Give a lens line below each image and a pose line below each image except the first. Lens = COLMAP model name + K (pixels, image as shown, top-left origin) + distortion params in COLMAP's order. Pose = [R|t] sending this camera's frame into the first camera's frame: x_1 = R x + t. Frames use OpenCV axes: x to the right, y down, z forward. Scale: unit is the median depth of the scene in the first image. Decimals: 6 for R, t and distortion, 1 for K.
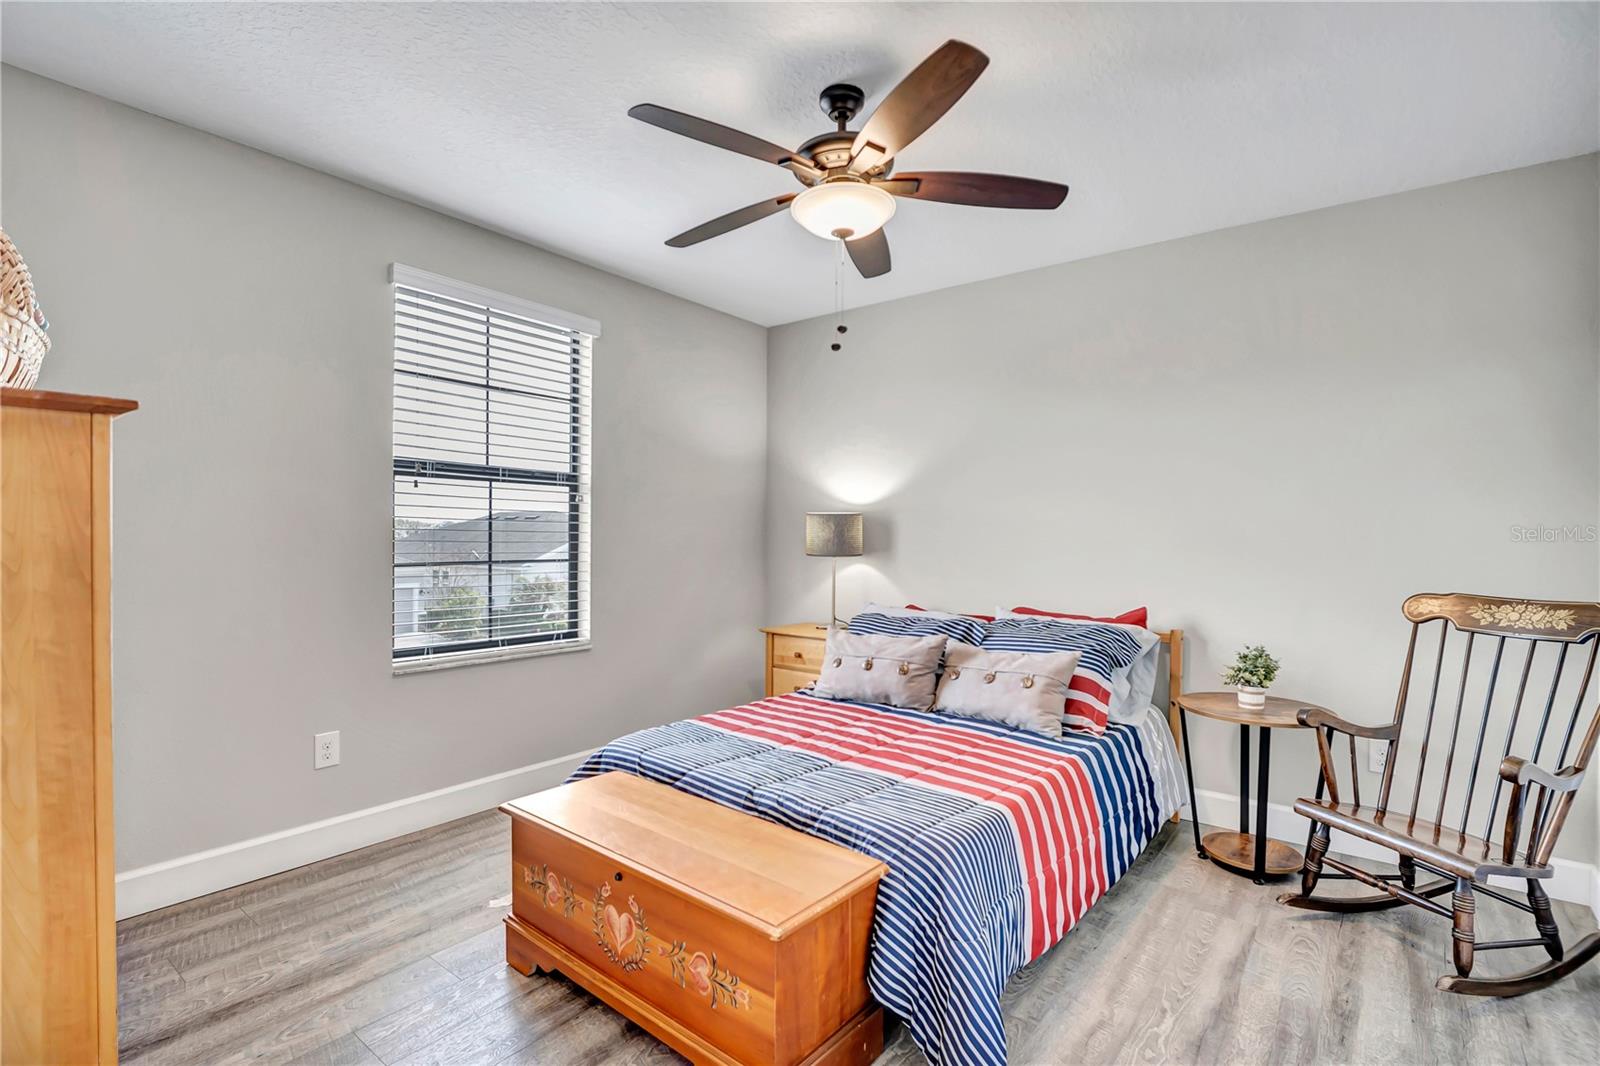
lens RADIAL K [[743.5, 0, 809.3], [0, 743.5, 538.4], [0, 0, 1]] dist [0.003357, -0.007906]
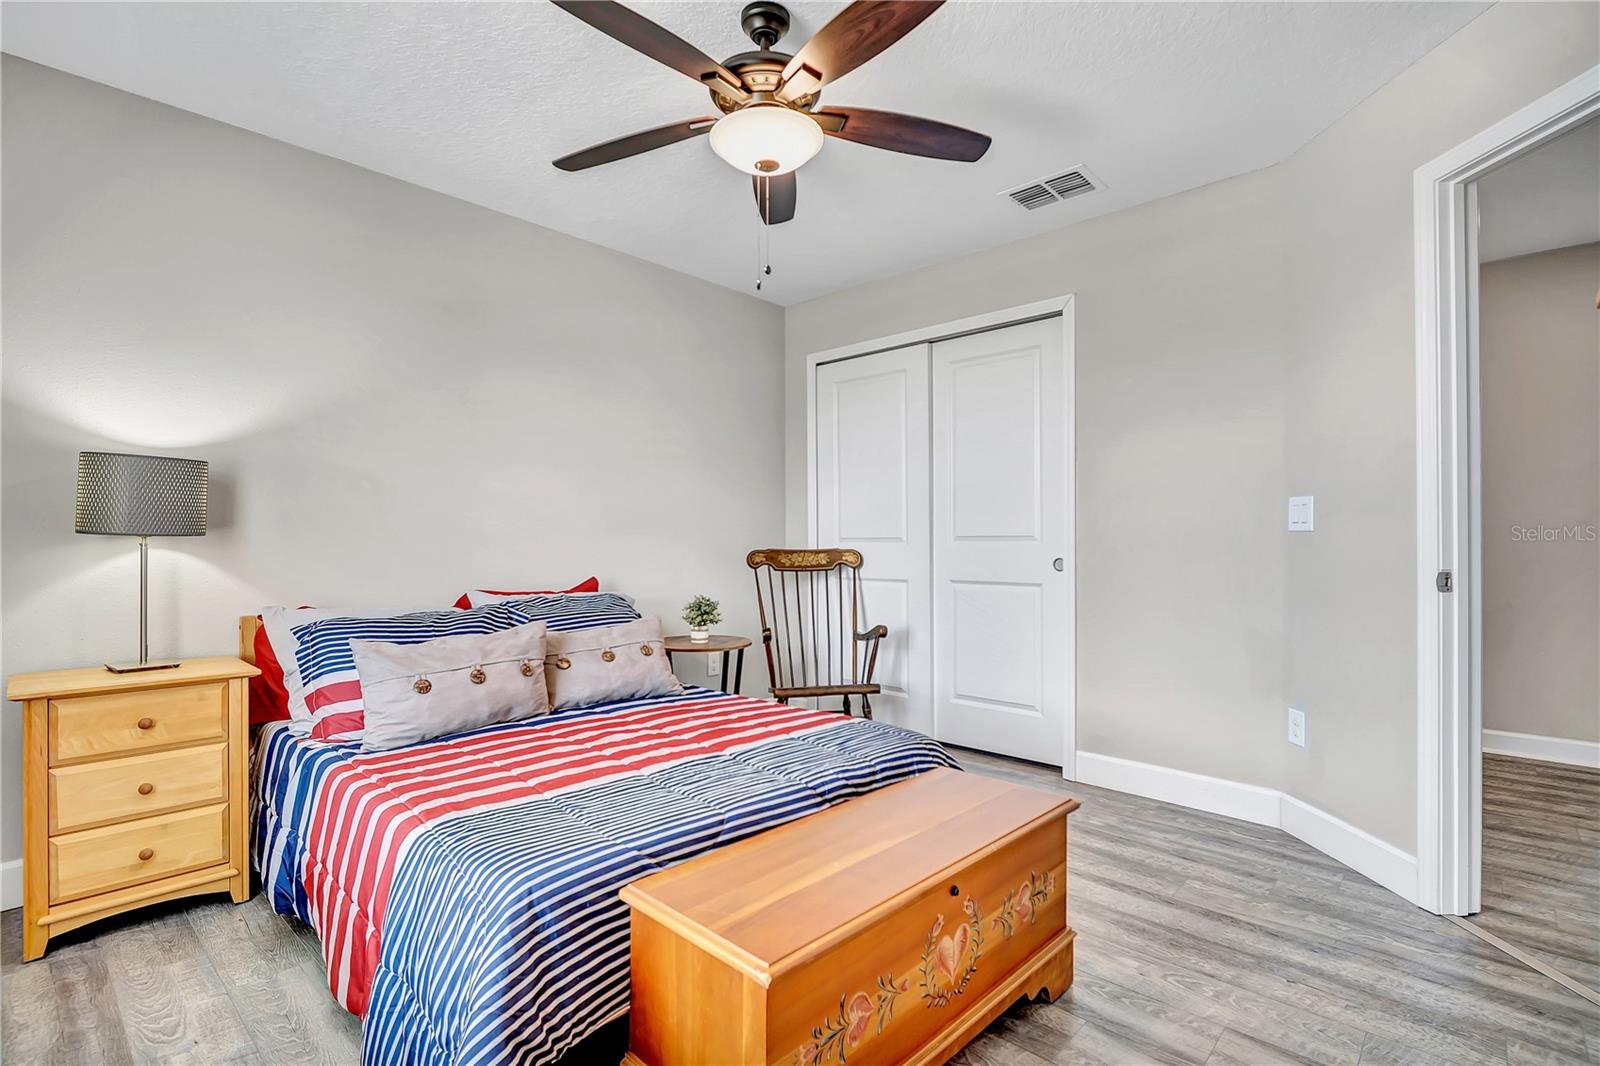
lens RADIAL K [[743.5, 0, 809.3], [0, 743.5, 538.4], [0, 0, 1]] dist [0.003357, -0.007906]
pose [[0.093316, -0.007742, 0.995606, -0.802546], [0.006250, 0.999955, 0.007190, 0.041580], [-0.995617, 0.005552, 0.093360, 0.795405]]
